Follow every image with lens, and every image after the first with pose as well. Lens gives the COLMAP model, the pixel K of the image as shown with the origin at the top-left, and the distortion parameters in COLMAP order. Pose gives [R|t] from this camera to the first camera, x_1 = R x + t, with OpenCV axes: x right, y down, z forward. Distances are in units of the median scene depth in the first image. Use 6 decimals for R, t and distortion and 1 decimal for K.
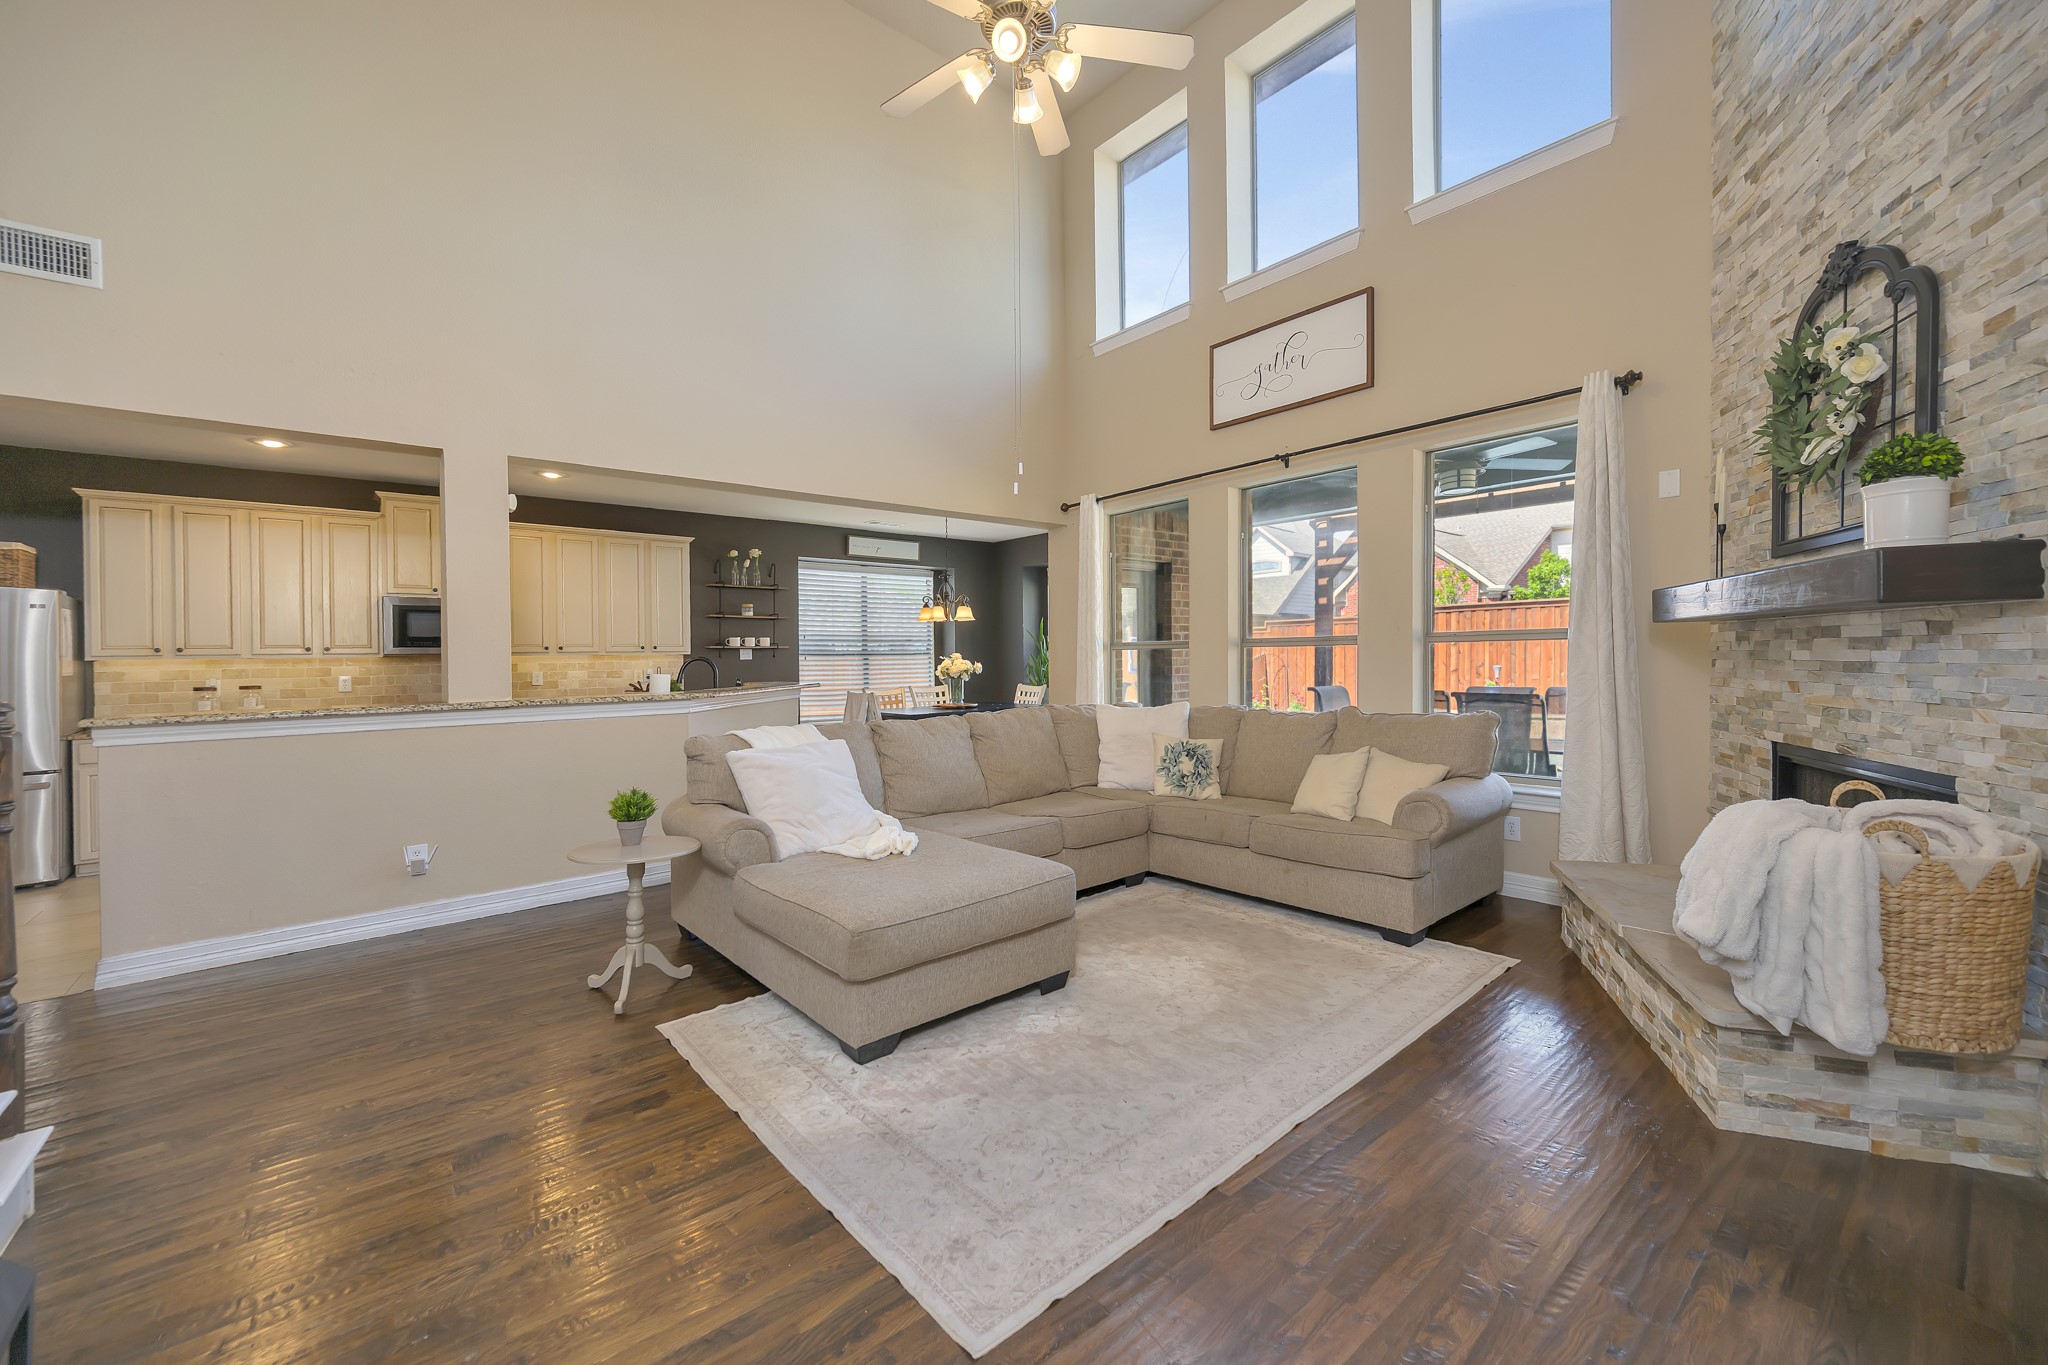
lens RADIAL K [[817.2, 0, 1015.6], [0, 817.2, 664.2], [0, 0, 1]] dist [0.001706, 0.000077]
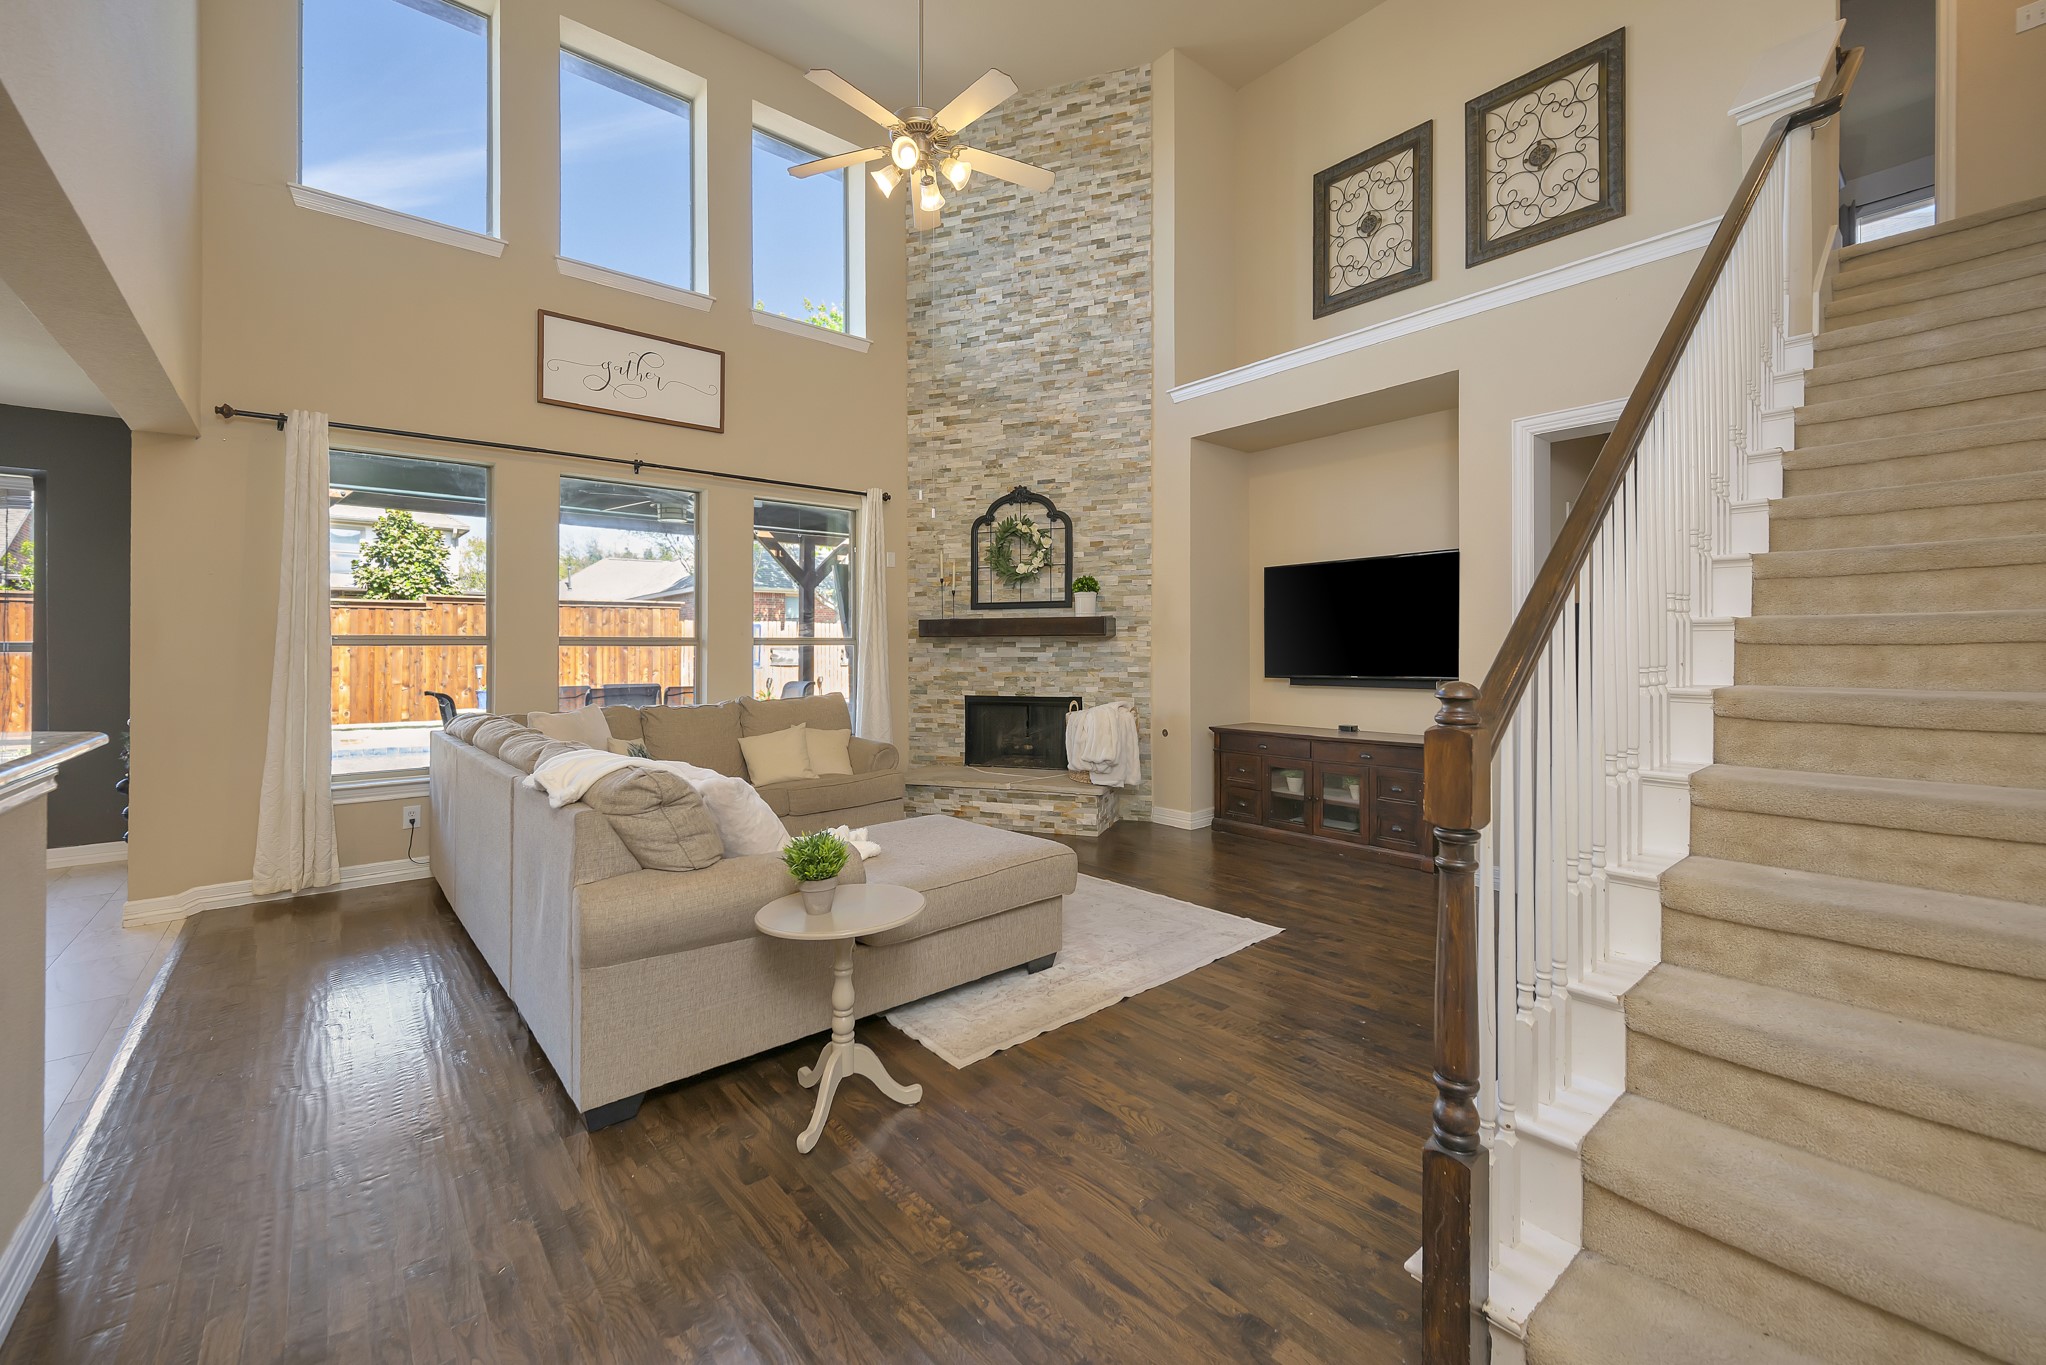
lens RADIAL K [[840.1, 0, 1029.4], [0, 840.1, 648.1], [0, 0, 1]] dist [0.000151, 0.000044]
pose [[-0.019896, 0.018443, 0.999632, -1.378965], [0.012900, 0.999751, -0.018188, 0.014350], [-0.999719, 0.012533, -0.020129, 0.962860]]
